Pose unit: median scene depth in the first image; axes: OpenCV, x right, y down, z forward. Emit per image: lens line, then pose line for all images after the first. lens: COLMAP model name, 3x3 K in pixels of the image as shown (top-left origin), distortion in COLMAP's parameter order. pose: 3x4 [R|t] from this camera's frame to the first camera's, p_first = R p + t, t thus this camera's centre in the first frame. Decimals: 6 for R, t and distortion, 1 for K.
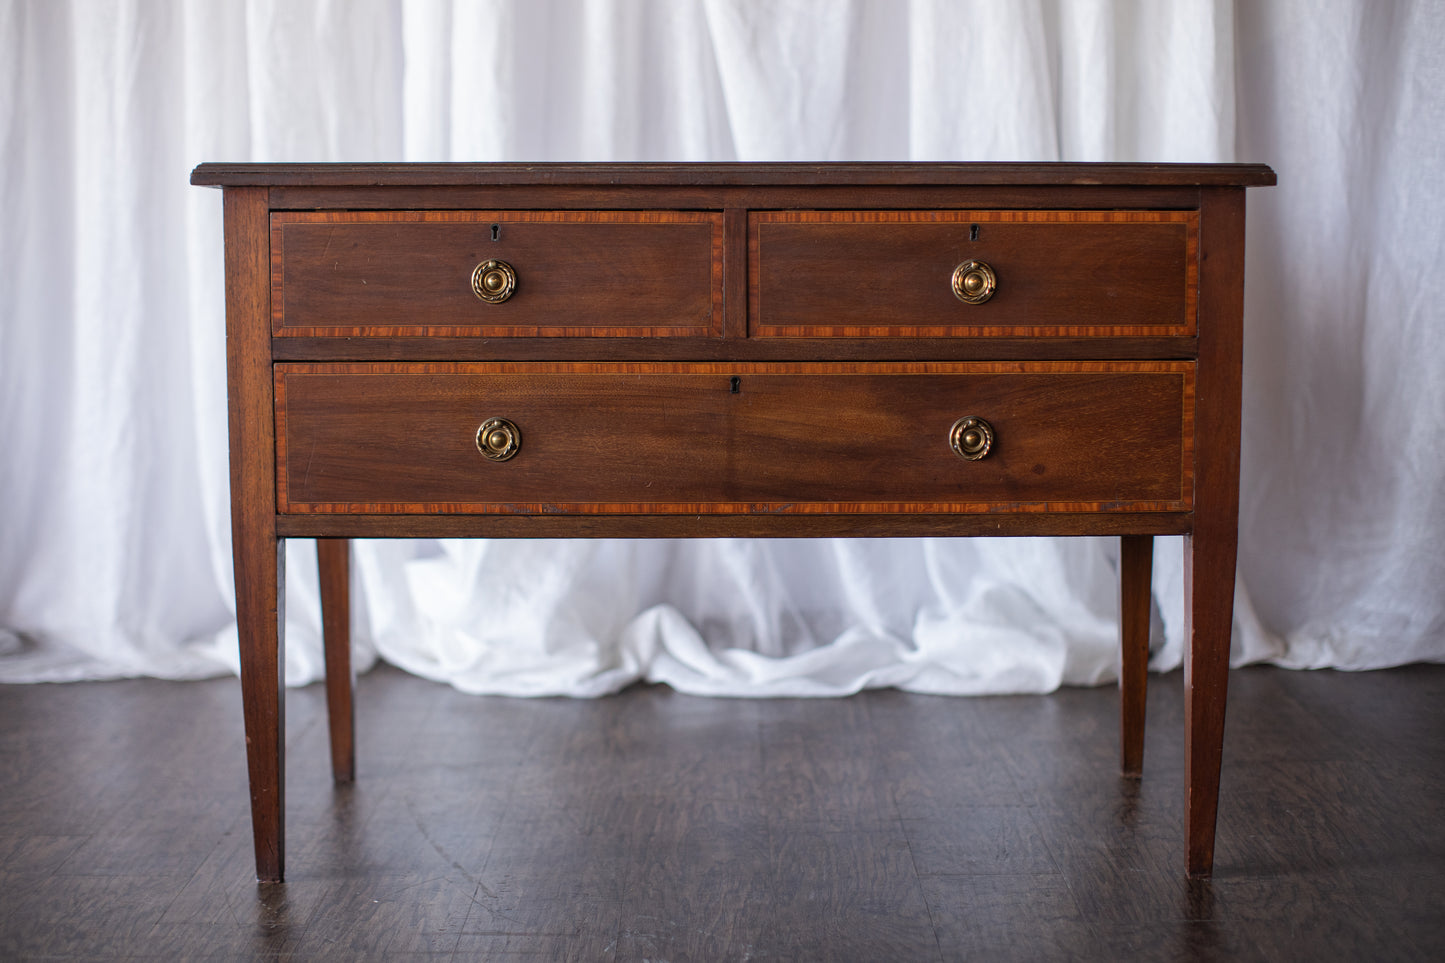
lens RADIAL K [[2379.3, 0, 717.3], [0, 2379.3, 481.7], [0, 0, 1]] dist [-0.101113, 0.034467]
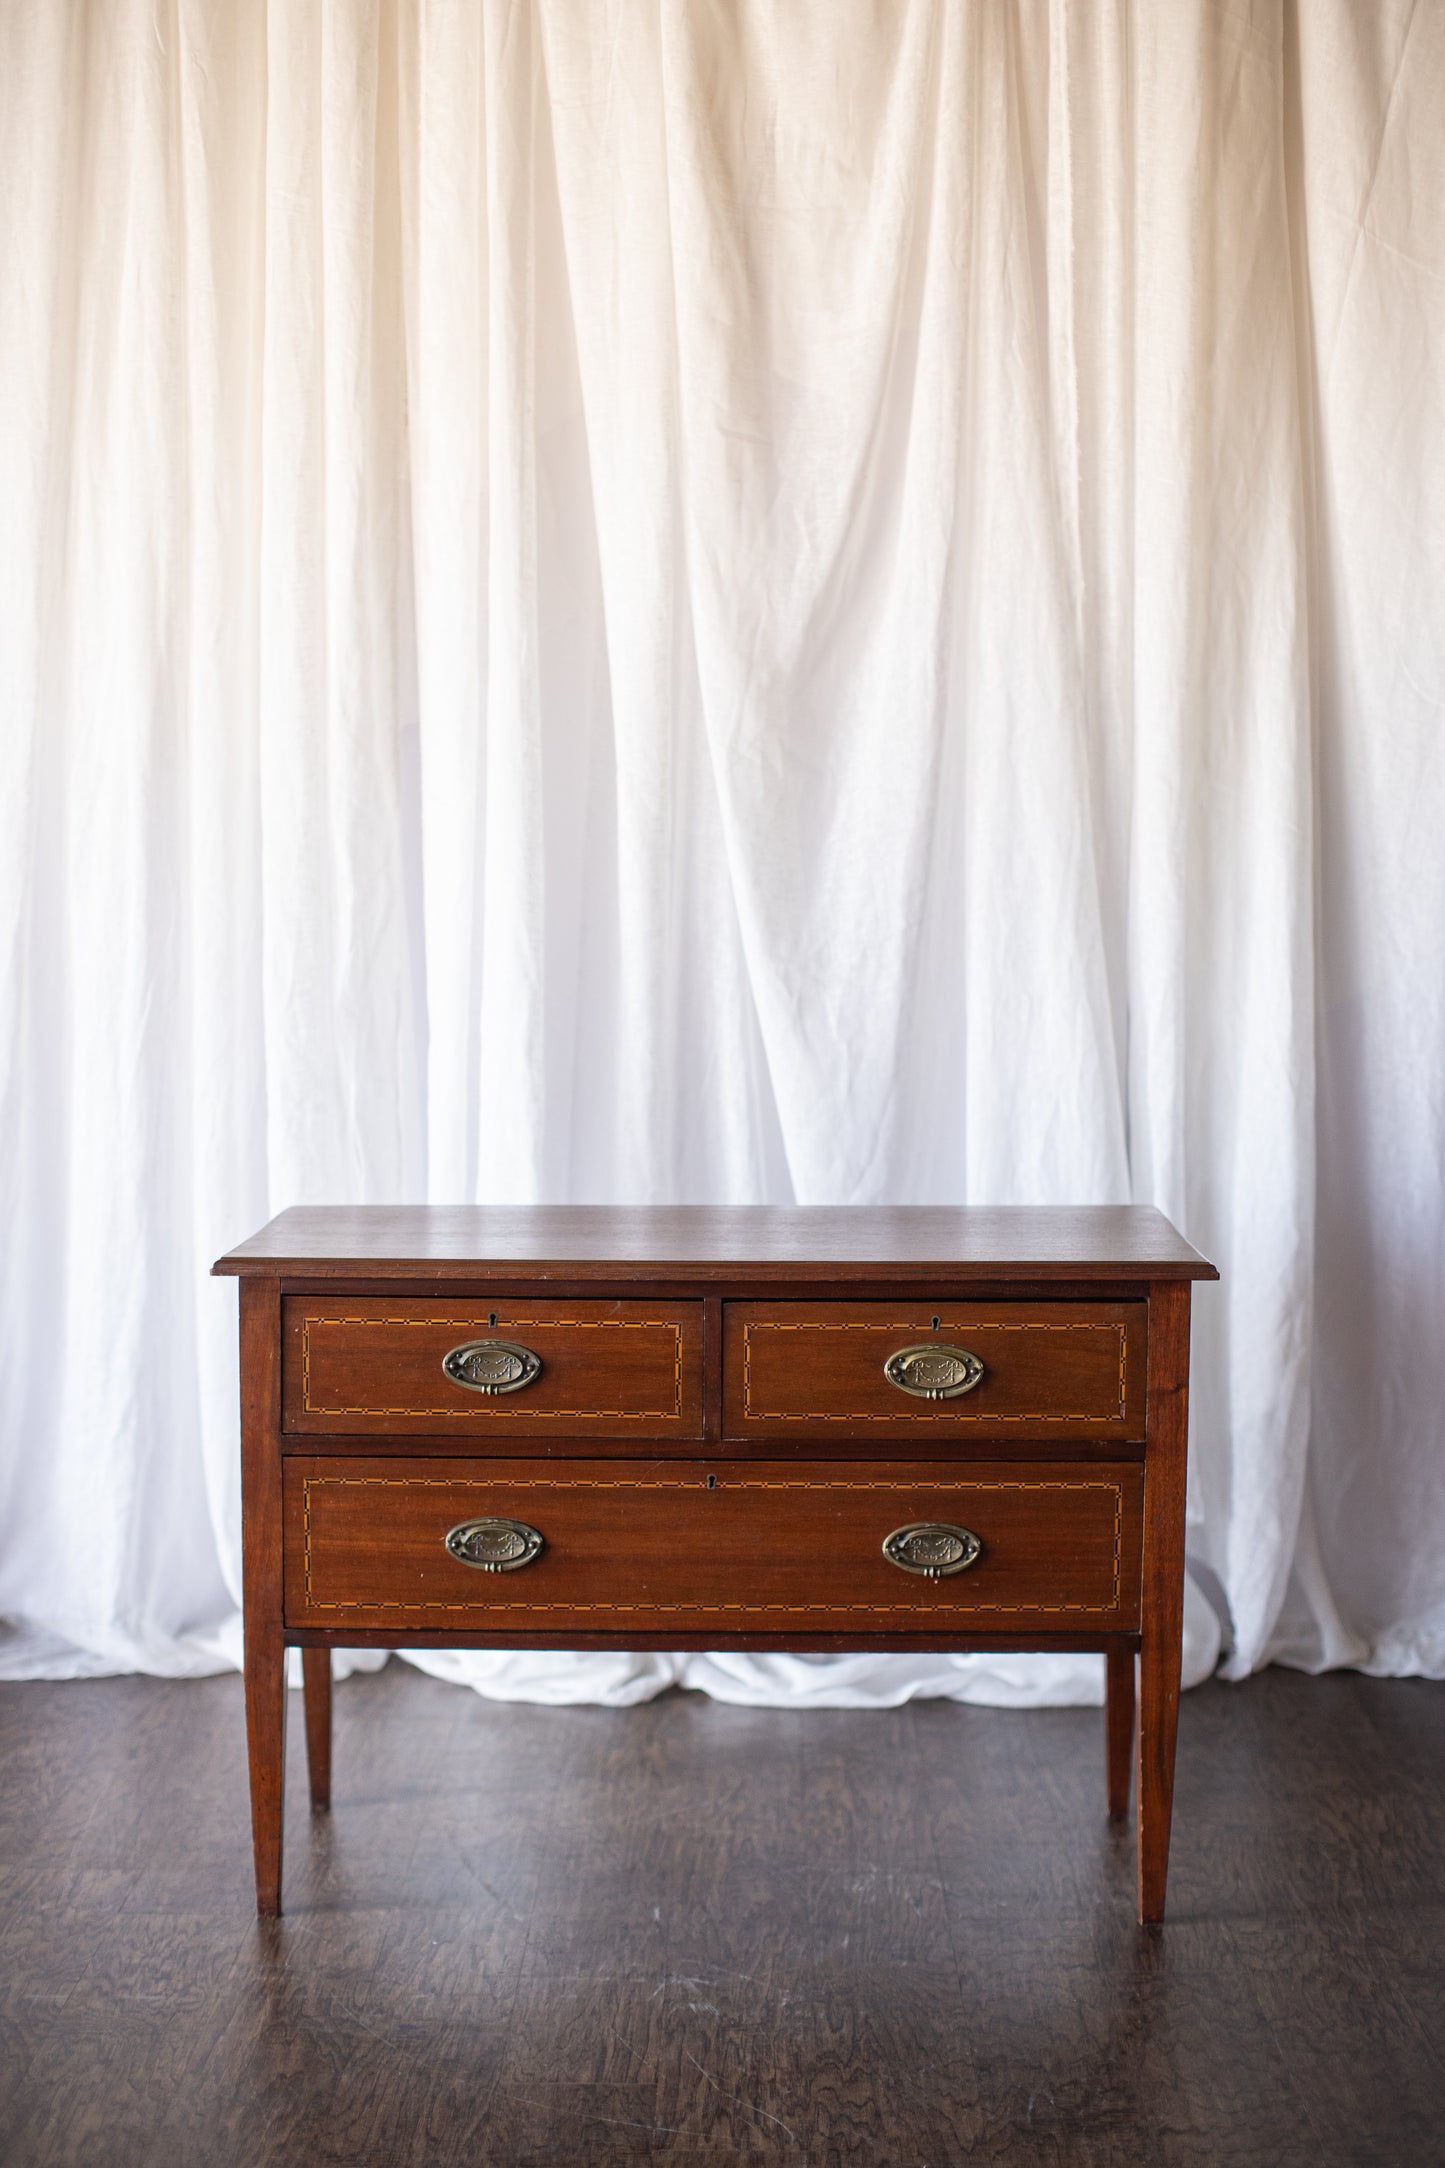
lens RADIAL K [[4206.6, 0, 655.4], [0, 4206.6, 955.8], [0, 0, 1]] dist [-0.081416, 0.208128]
pose [[0.999751, 0.005816, -0.021555, -0.007629], [-0.006253, 0.999775, -0.020280, -0.228507], [0.021432, 0.020409, 0.999562, -0.888748]]
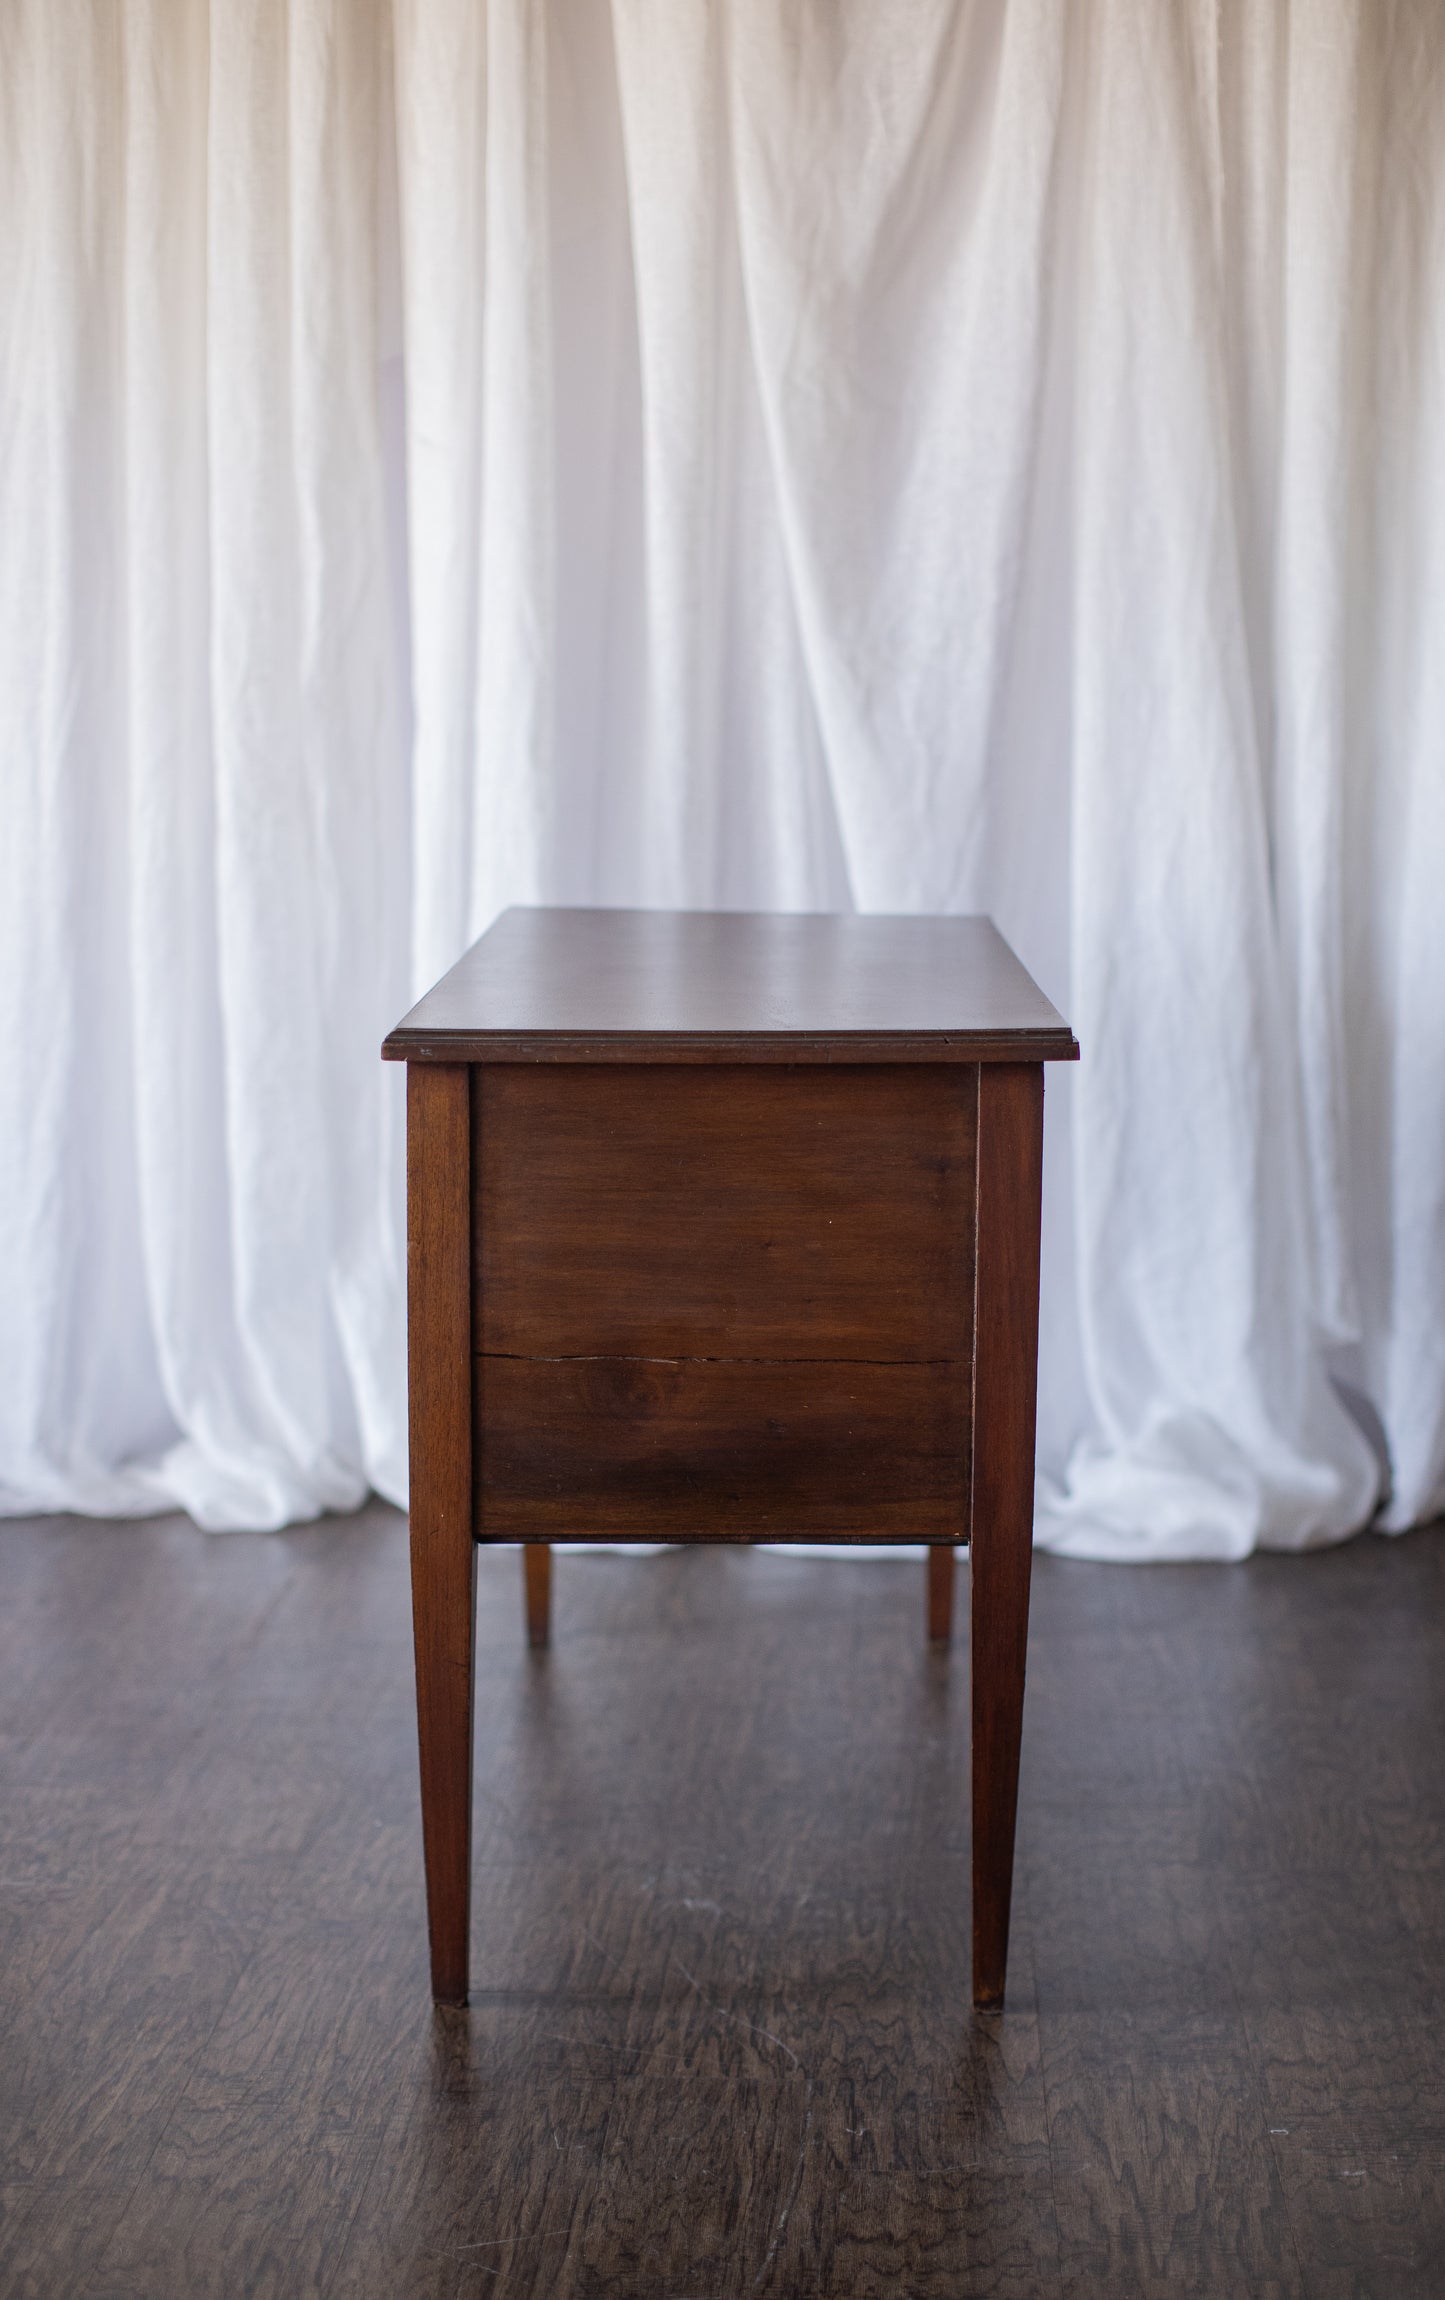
lens RADIAL K [[4521.6, 0, 690.9], [0, 4521.6, 1094.4], [0, 0, 1]] dist [-0.066078, -0.167251]
pose [[0.998191, 0.014732, -0.058282, 0.059799], [-0.012807, 0.999364, 0.033273, -0.142171], [0.058735, -0.032467, 0.997746, -0.614441]]
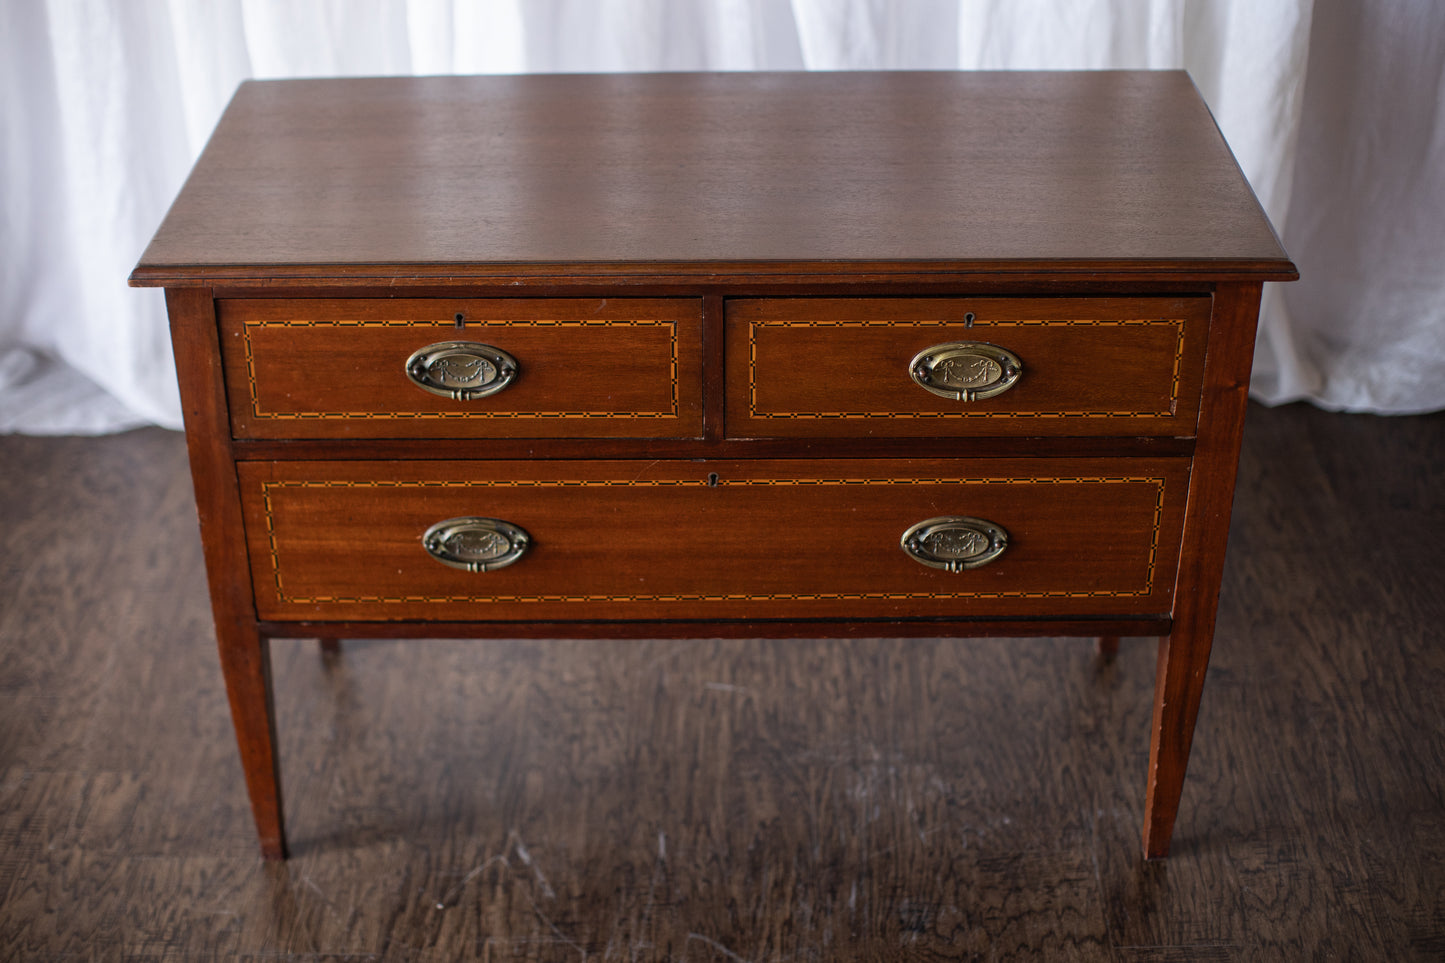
lens RADIAL K [[2339.4, 0, 723.3], [0, 2339.4, 483.1], [0, 0, 1]] dist [-0.130694, 0.065765]
pose [[0.999931, -0.006736, 0.009661, -0.026939], [0.001374, 0.881420, 0.472332, -0.478712], [-0.011698, -0.472286, 0.881368, 0.176070]]
